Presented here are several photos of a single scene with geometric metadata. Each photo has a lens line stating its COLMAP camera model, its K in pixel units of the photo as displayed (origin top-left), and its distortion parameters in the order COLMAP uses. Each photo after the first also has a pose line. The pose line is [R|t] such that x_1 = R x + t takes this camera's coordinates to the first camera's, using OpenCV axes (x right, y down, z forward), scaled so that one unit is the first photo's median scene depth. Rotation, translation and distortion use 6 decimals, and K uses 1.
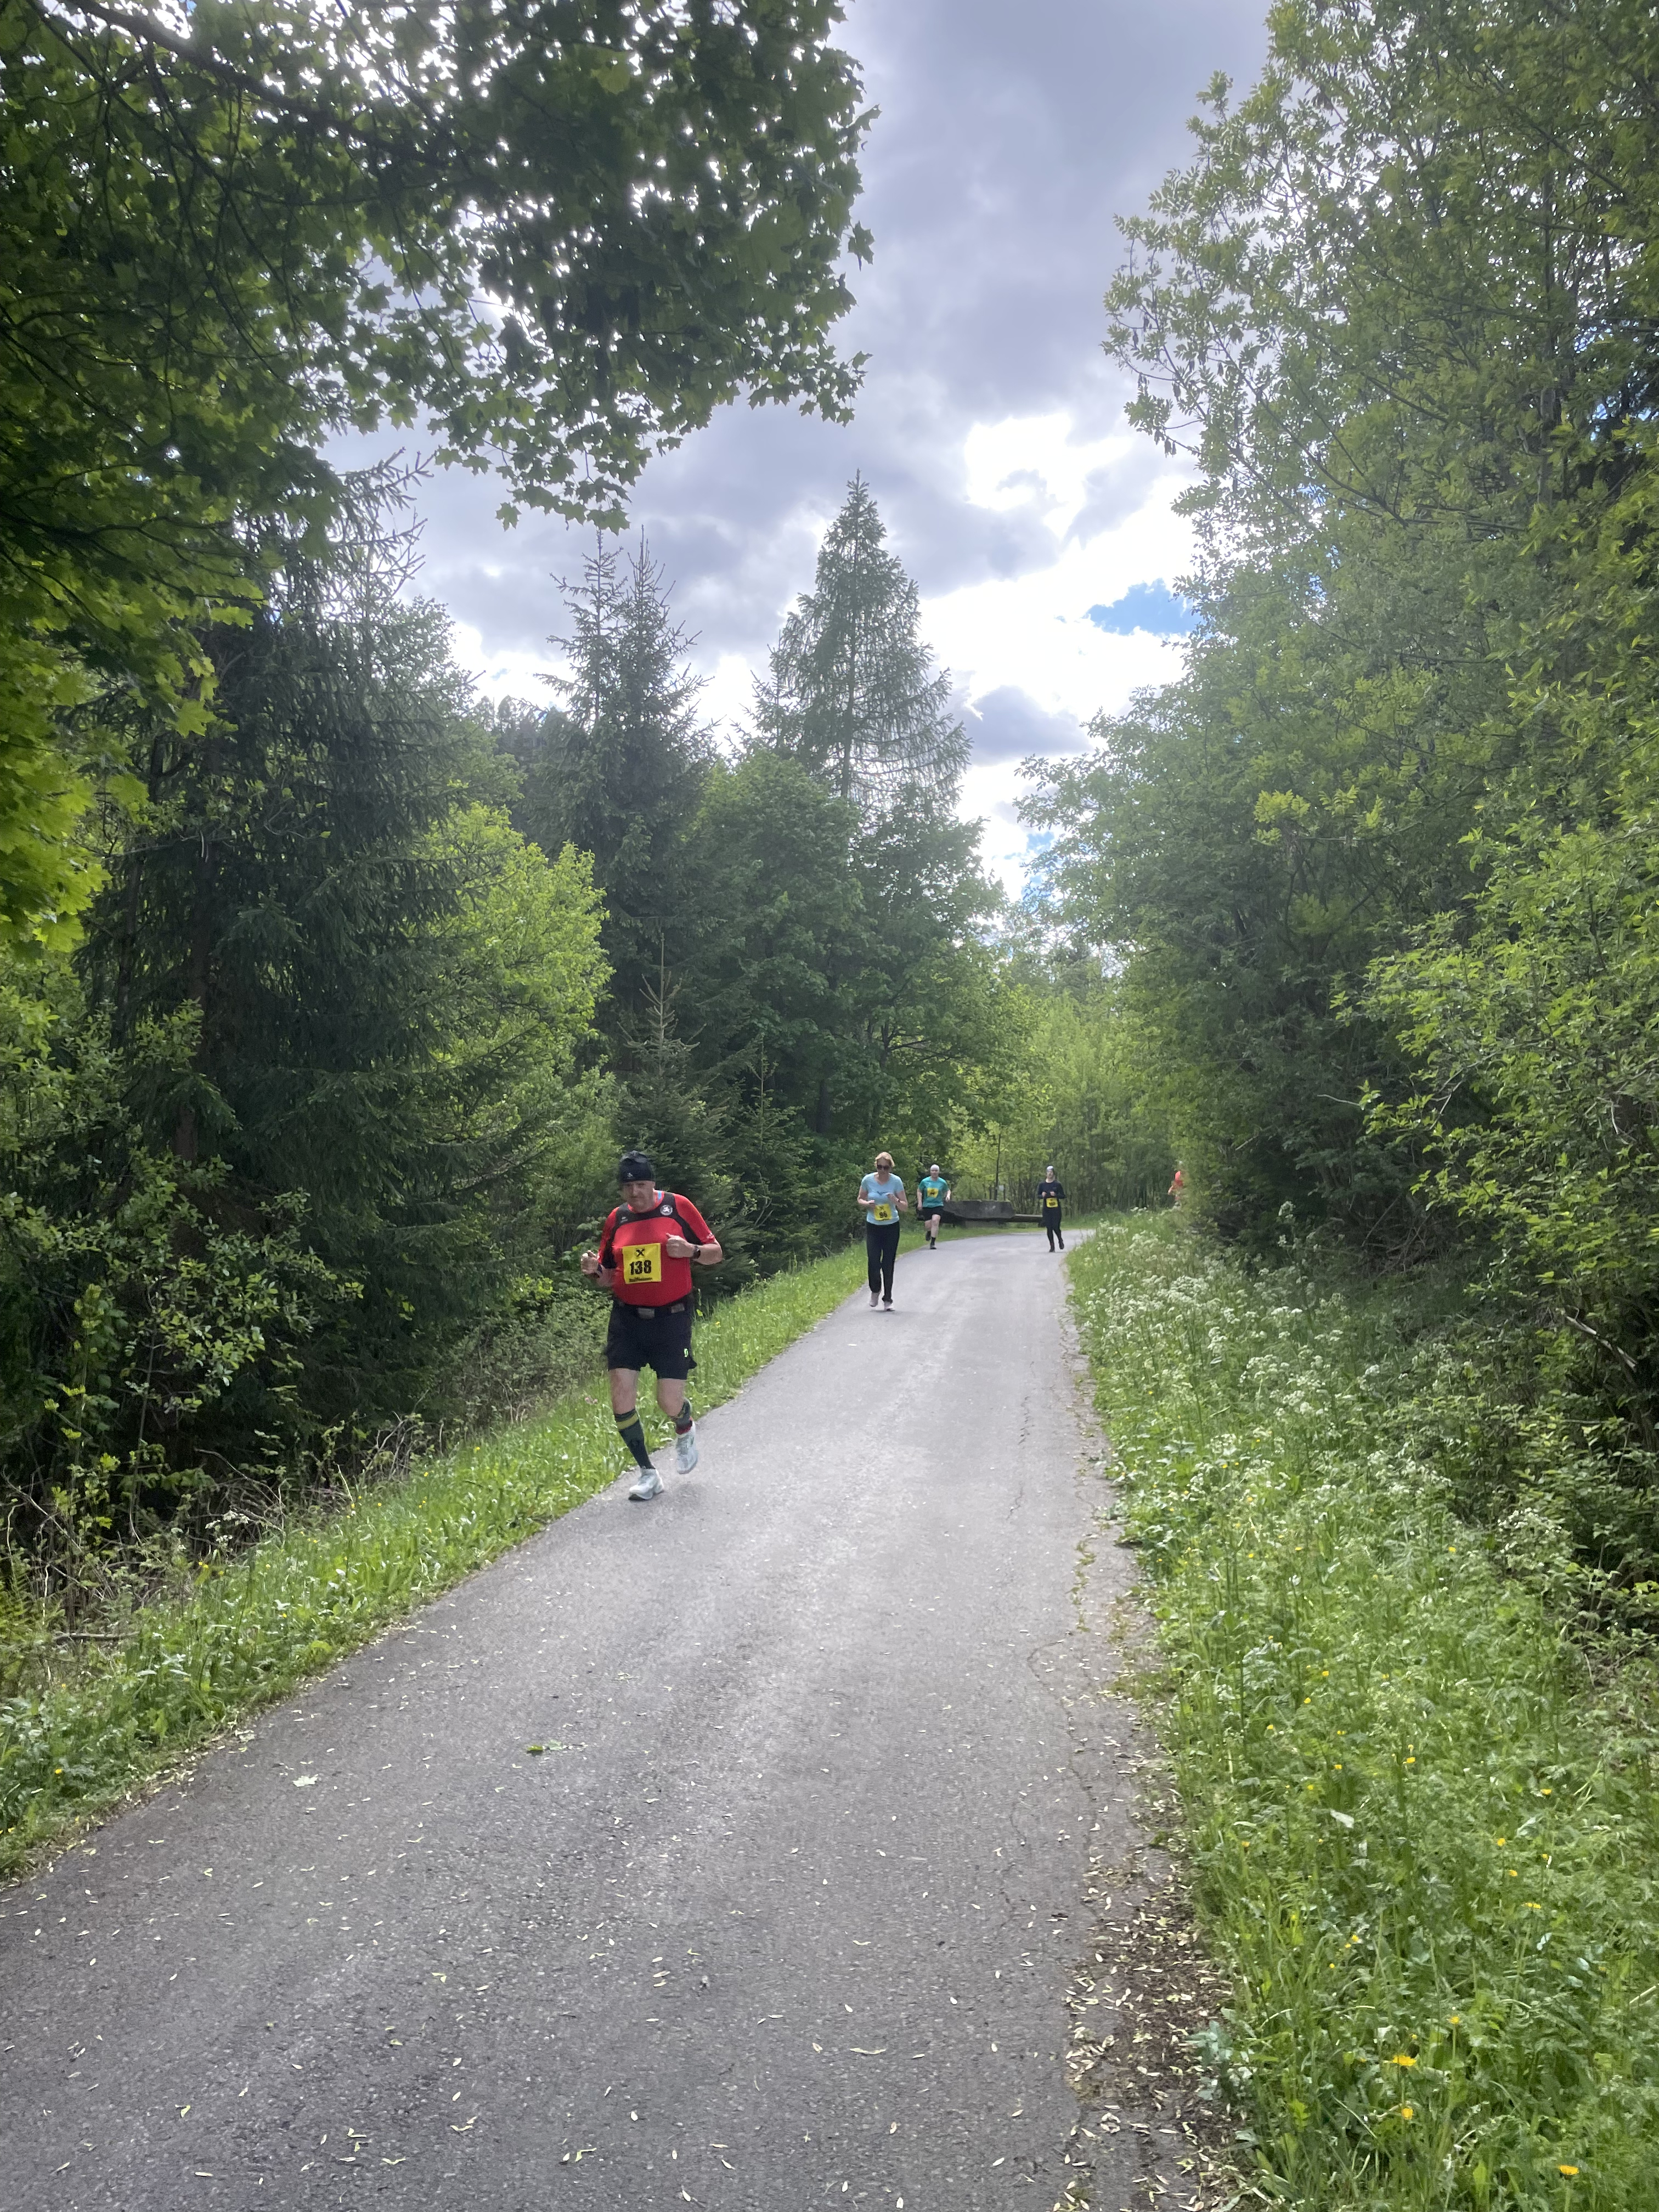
lens RADIAL K [[1664.7, 0, 845.4], [0, 1664.7, 1087.8], [0, 0, 1]] dist [0.089982, -0.116936]
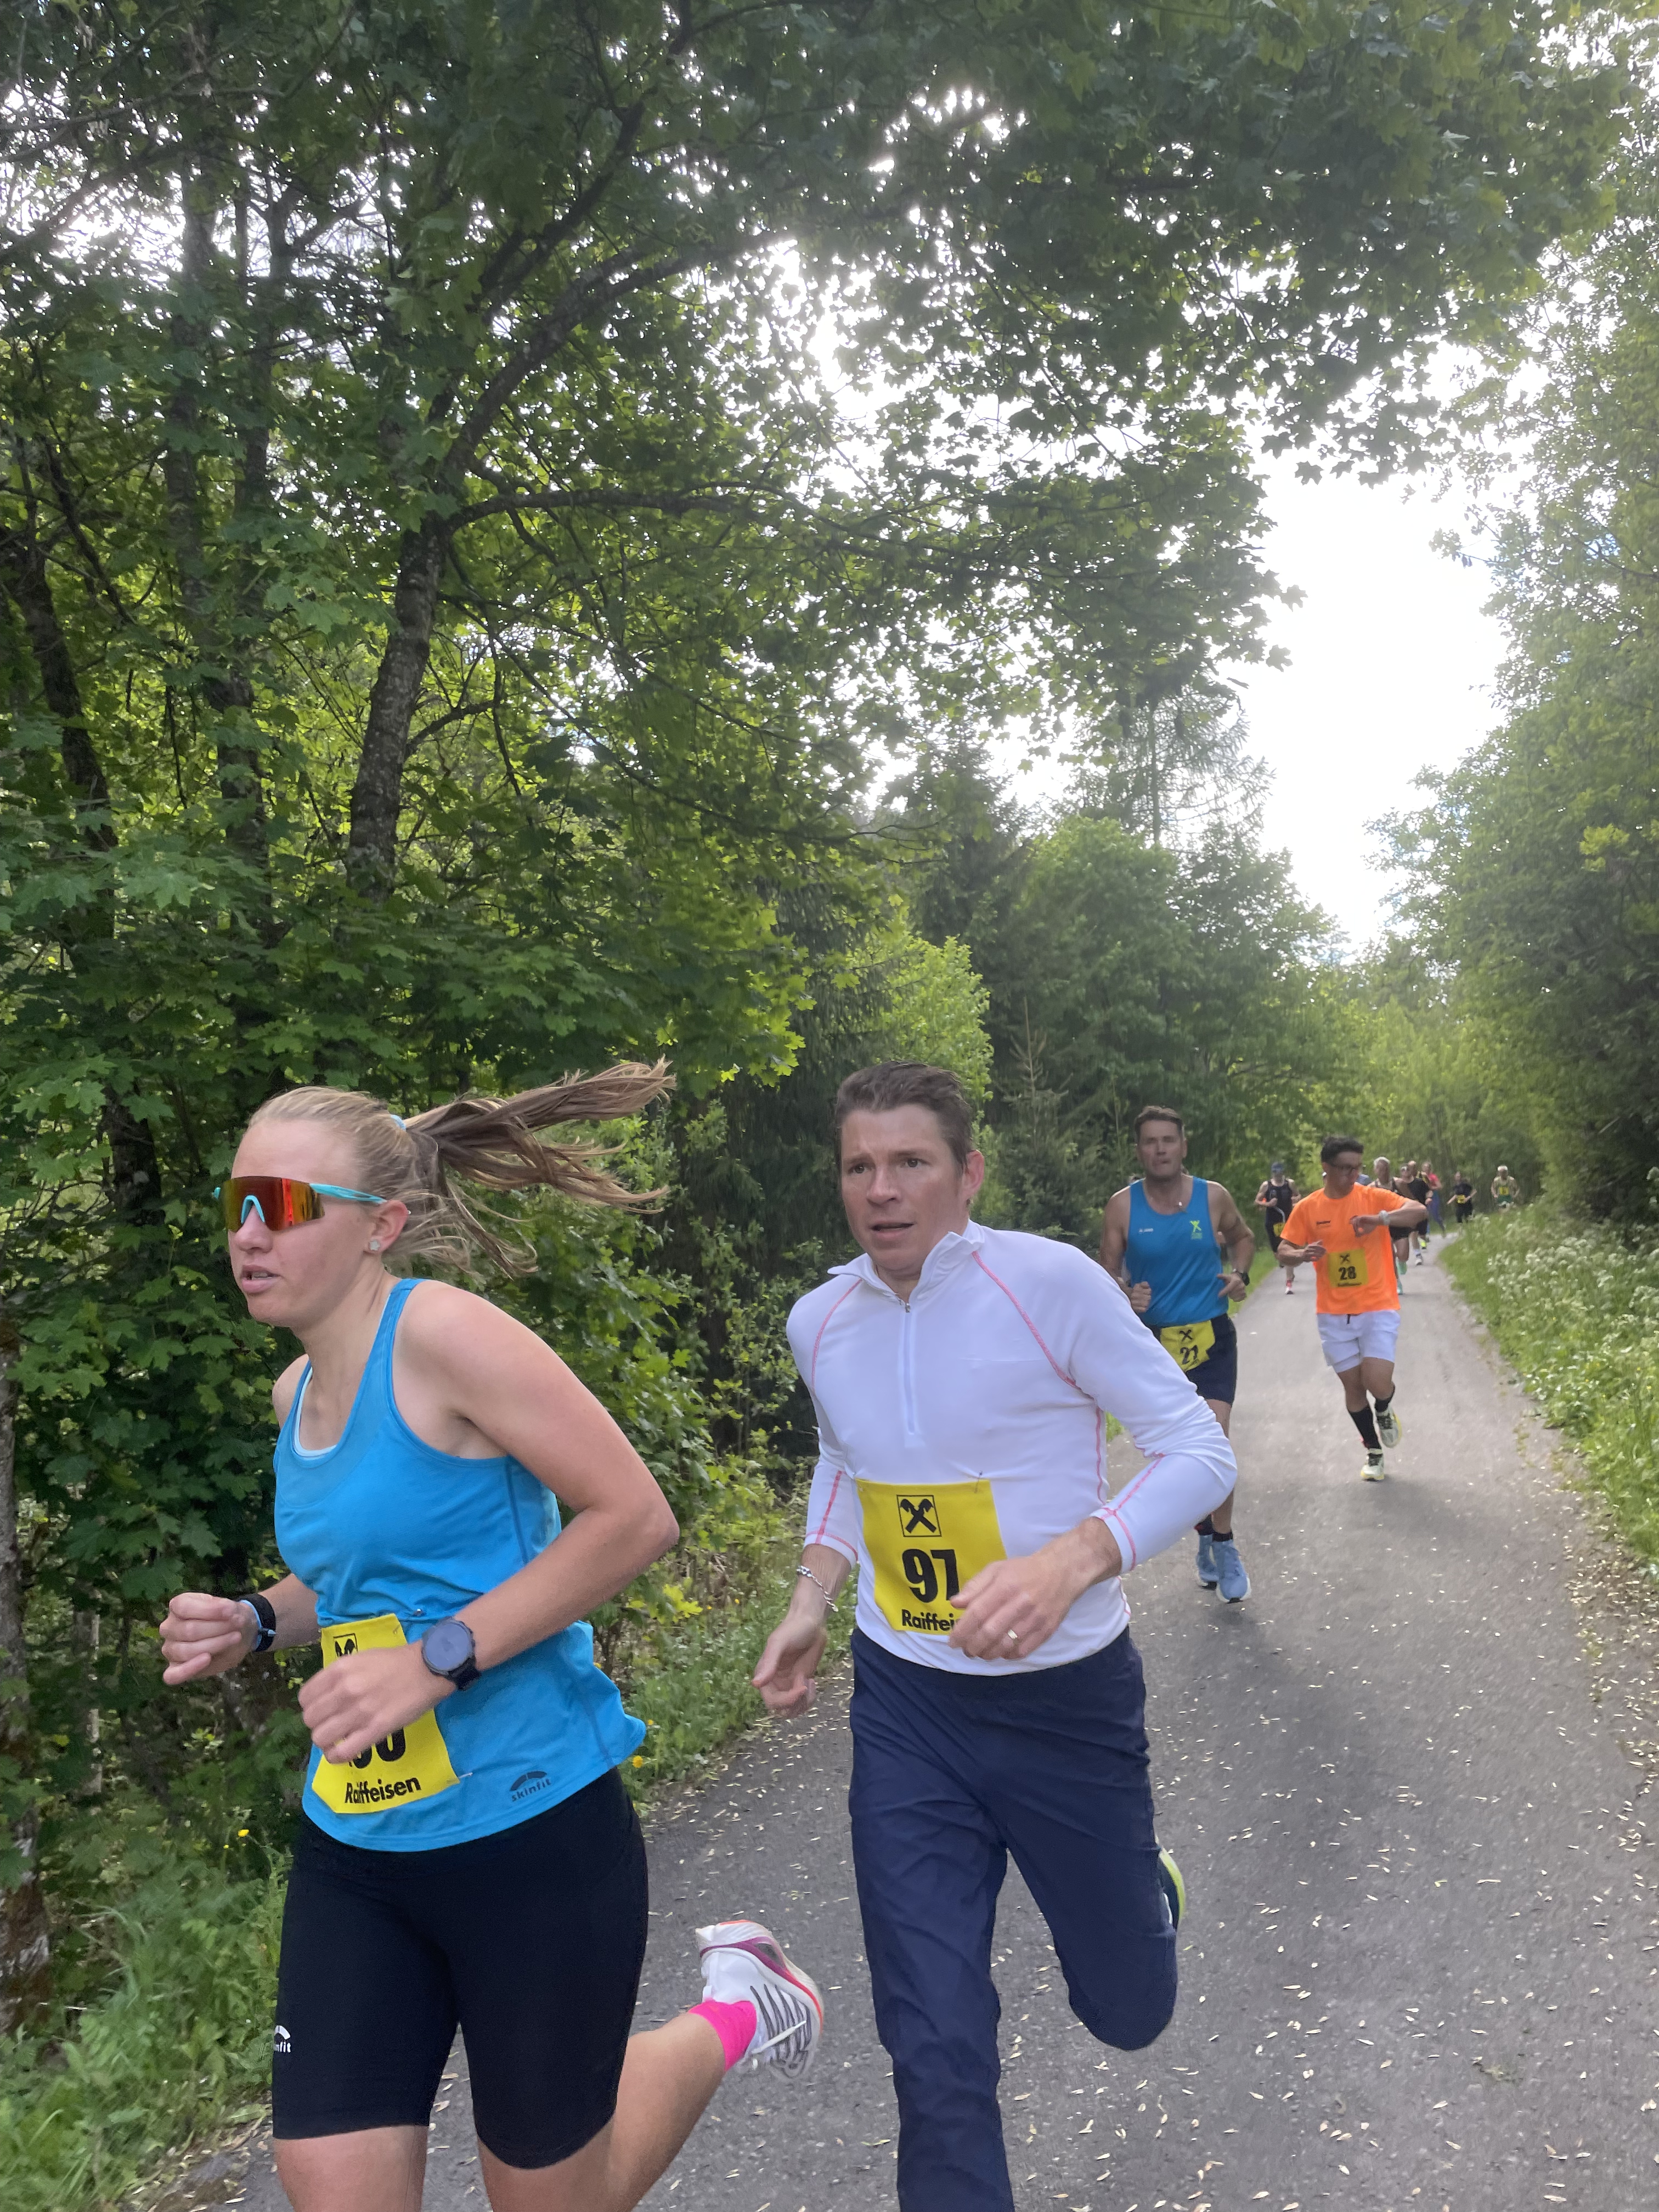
lens RADIAL K [[1664.7, 0, 805.7], [0, 1664.7, 1074.6], [0, 0, 1]] dist [0.089982, -0.116936]
pose [[0.972429, -0.115543, -0.202563, -0.022718], [0.107570, 0.992941, -0.049977, -0.000870], [0.206908, 0.026809, 0.977993, -0.096514]]
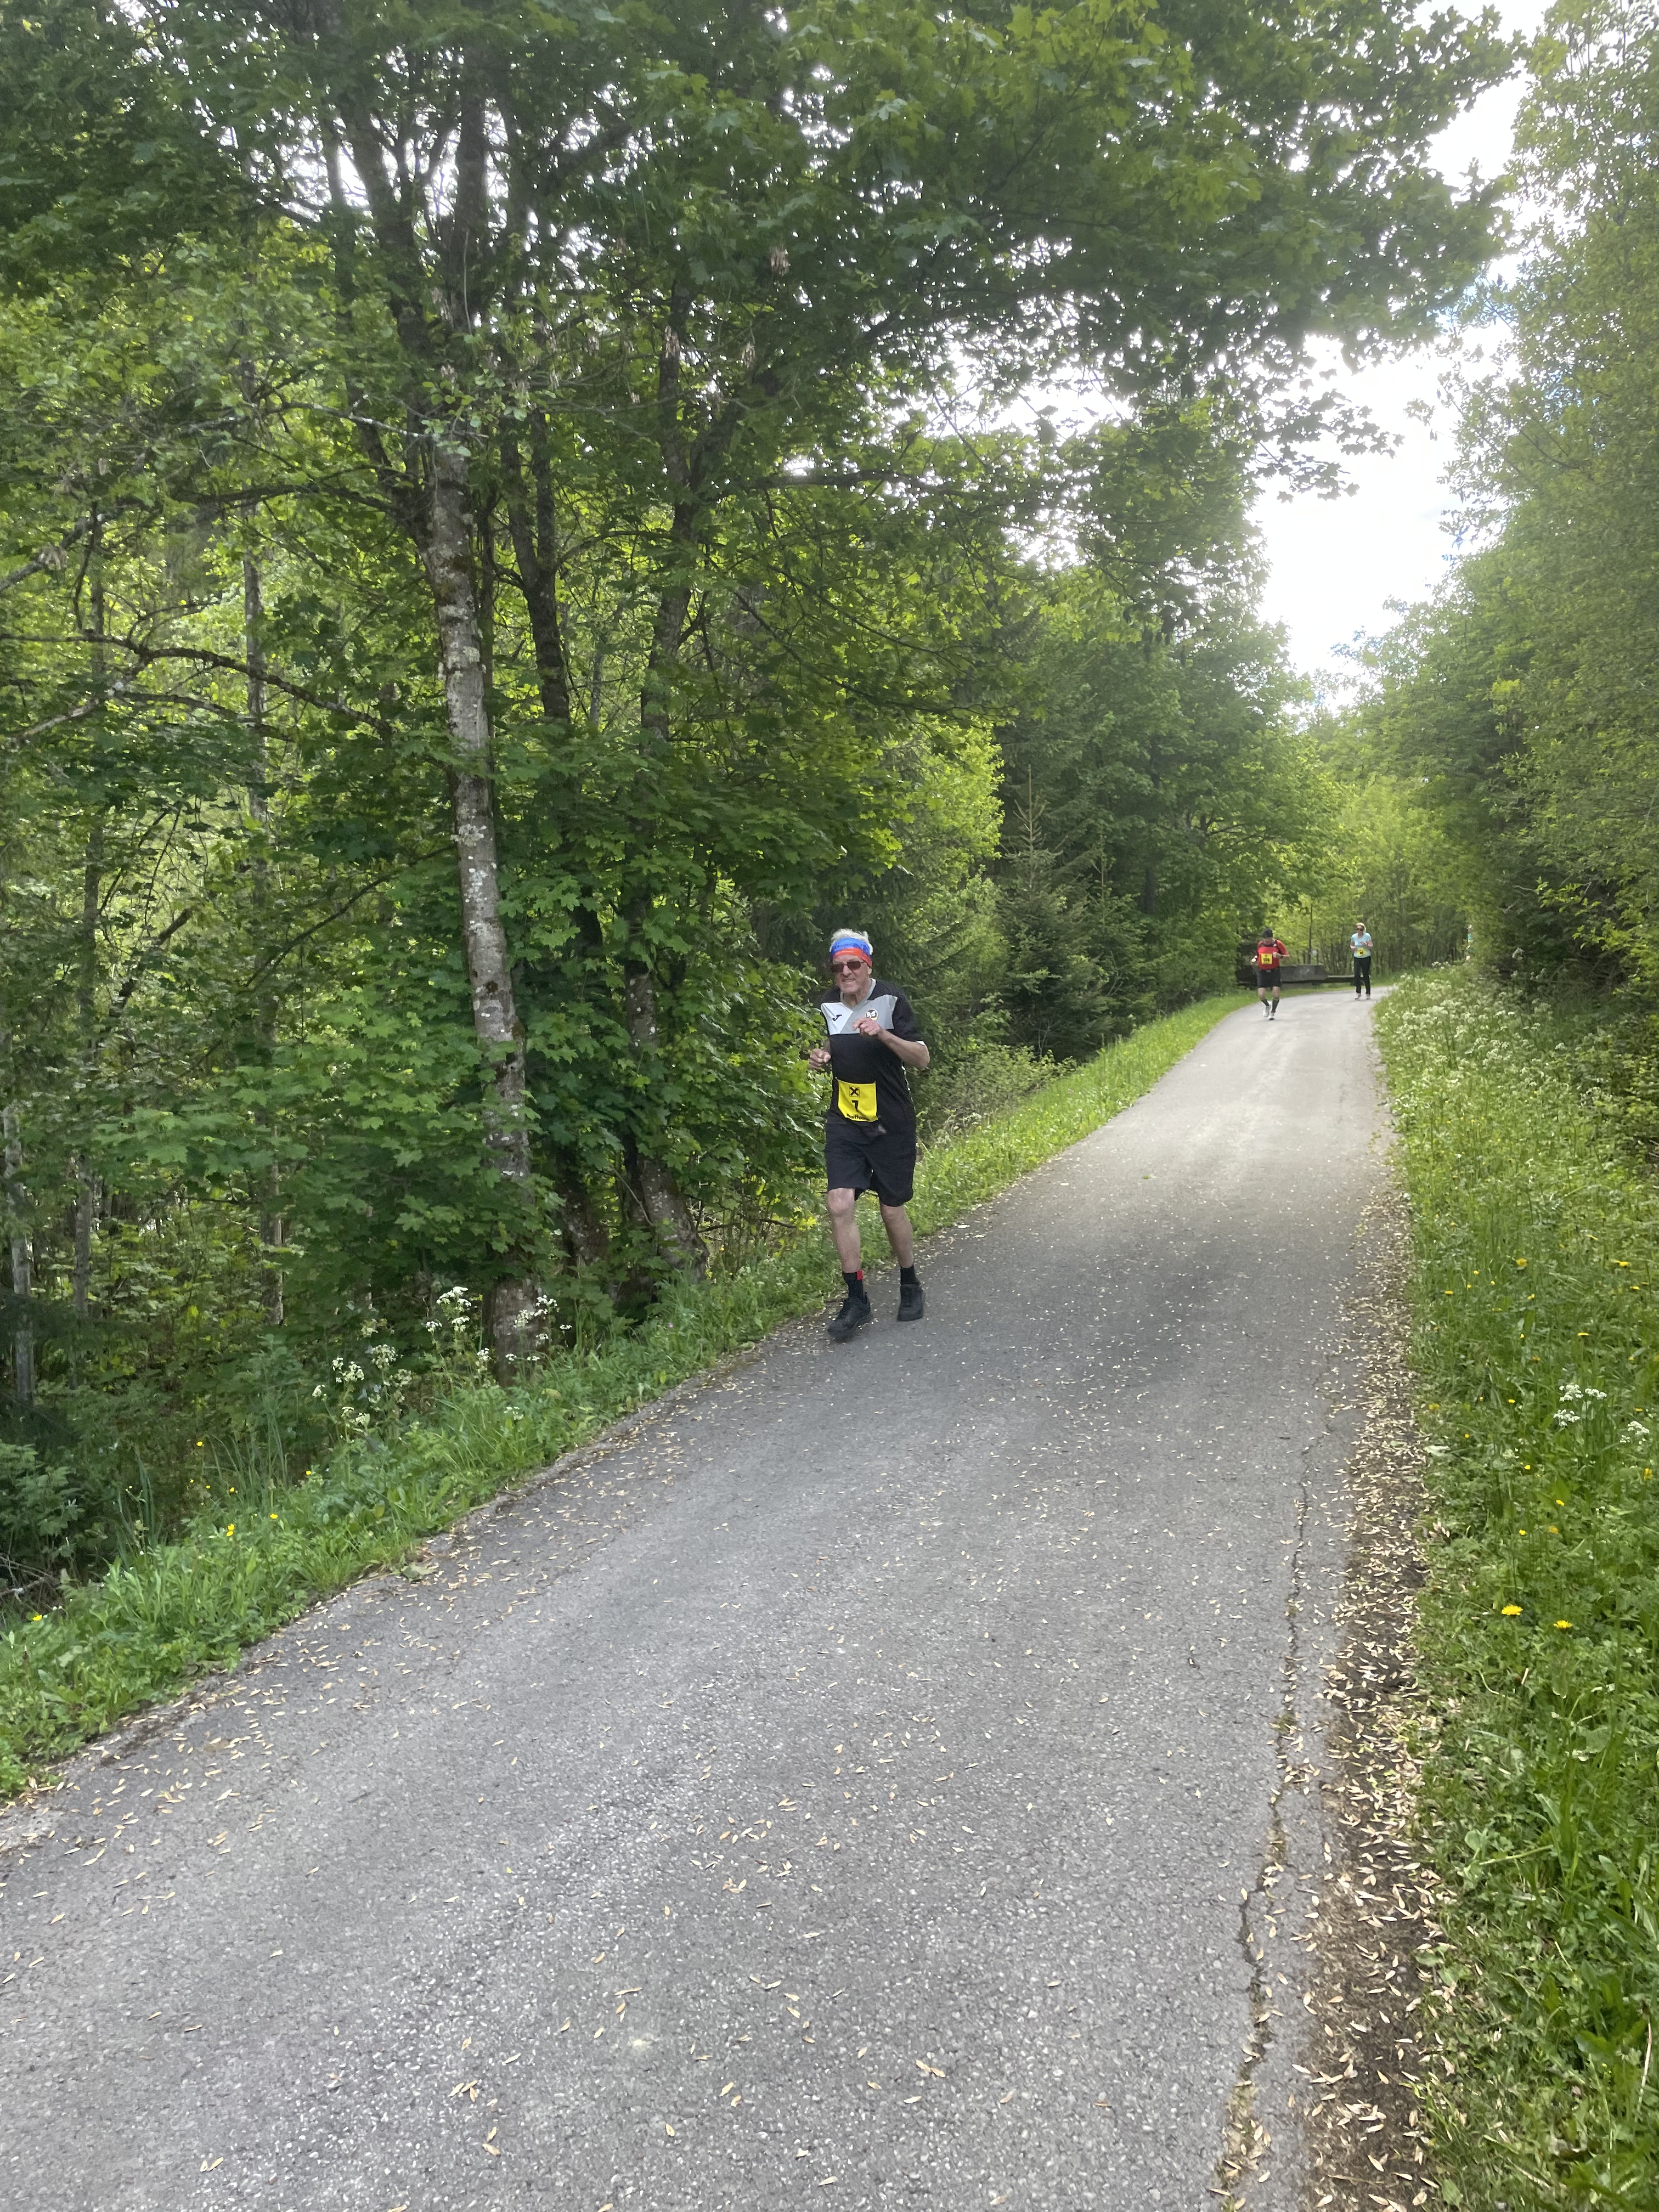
lens RADIAL K [[1664.7, 0, 822.9], [0, 1664.7, 1092.8], [0, 0, 1]] dist [0.089982, -0.116936]
pose [[0.980723, -0.040691, -0.191120, -0.023608], [0.065575, 0.989894, 0.125738, -0.012551], [0.184073, -0.135847, 0.973480, -0.213084]]
